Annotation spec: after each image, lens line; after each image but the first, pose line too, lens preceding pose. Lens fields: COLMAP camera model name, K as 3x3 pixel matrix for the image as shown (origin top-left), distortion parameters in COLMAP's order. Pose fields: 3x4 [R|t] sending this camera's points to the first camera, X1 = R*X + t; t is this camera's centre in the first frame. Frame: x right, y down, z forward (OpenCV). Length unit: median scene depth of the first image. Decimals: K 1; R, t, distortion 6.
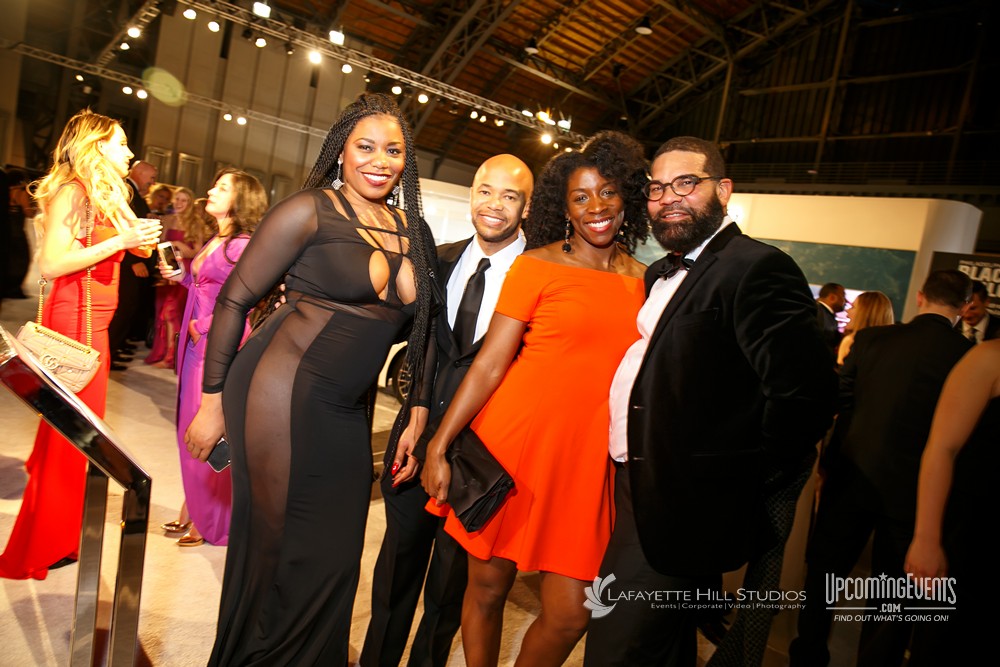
lens RADIAL K [[706.2, 0, 500.0], [0, 706.2, 333.5], [0, 0, 1]] dist [-0.102048, 0.082416]
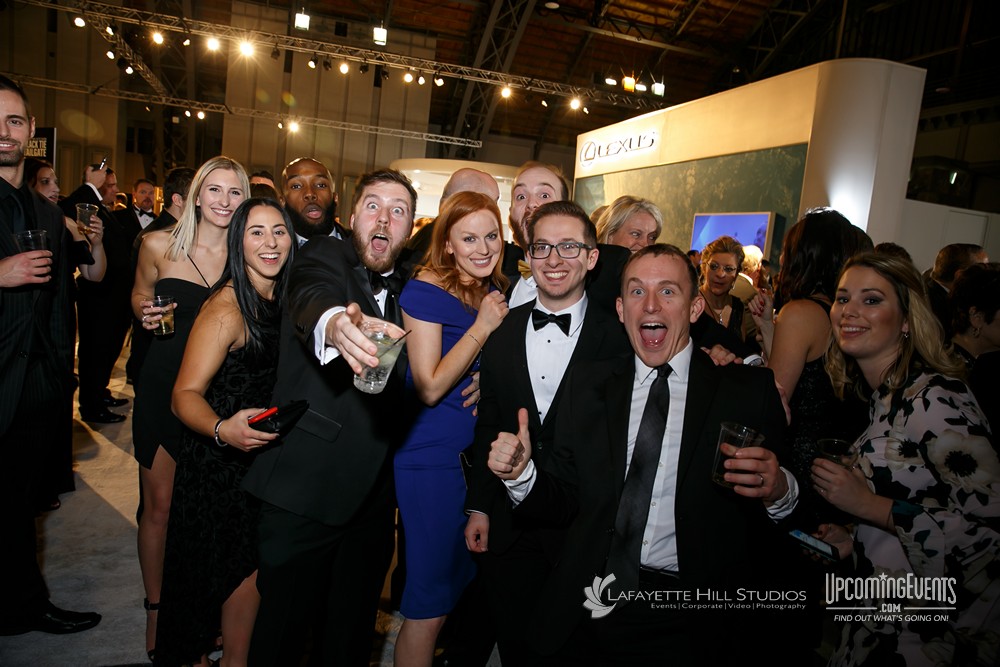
lens RADIAL K [[706.2, 0, 500.0], [0, 706.2, 333.5], [0, 0, 1]] dist [-0.102048, 0.082416]
pose [[0.927306, -0.036128, -0.372557, 0.264962], [0.030560, 0.999316, -0.020844, 0.033600], [0.373055, 0.007943, 0.927775, 0.120022]]
